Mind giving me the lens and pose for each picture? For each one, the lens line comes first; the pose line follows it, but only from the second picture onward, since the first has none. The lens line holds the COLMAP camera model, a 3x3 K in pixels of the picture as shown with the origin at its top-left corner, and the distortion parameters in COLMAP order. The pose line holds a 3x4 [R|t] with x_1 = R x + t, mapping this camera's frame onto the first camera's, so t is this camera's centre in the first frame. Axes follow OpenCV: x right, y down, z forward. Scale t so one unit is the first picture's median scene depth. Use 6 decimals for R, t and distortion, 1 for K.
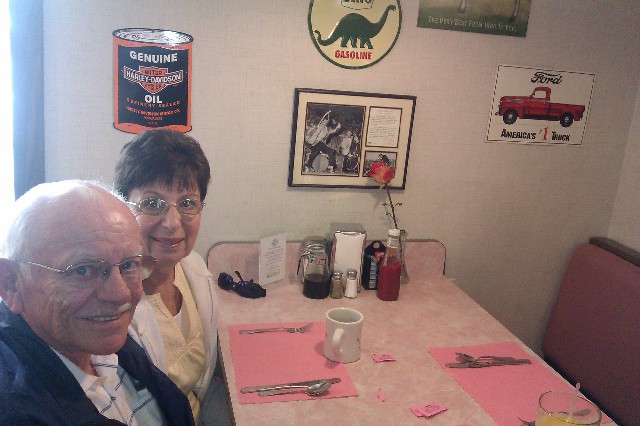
lens RADIAL K [[605.3, 0, 331.6], [0, 605.3, 224.5], [0, 0, 1]] dist [0.053337, 0.002004]
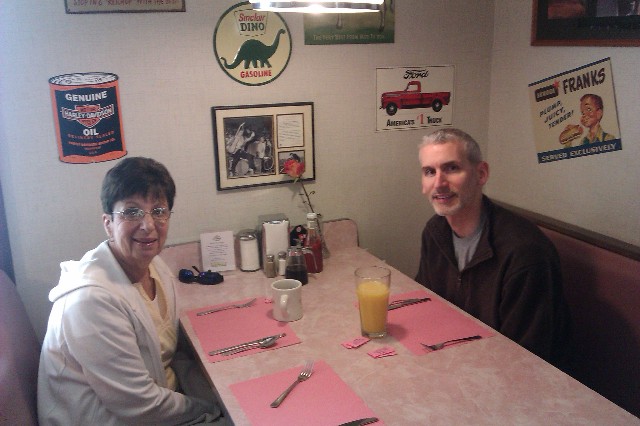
lens RADIAL K [[605.3, 0, 331.6], [0, 605.3, 224.5], [0, 0, 1]] dist [0.053337, 0.002004]
pose [[0.980721, -0.146106, 0.129768, -0.016865], [0.145287, 0.989263, 0.015807, 0.016177], [-0.130684, 0.003351, 0.991418, -0.201387]]
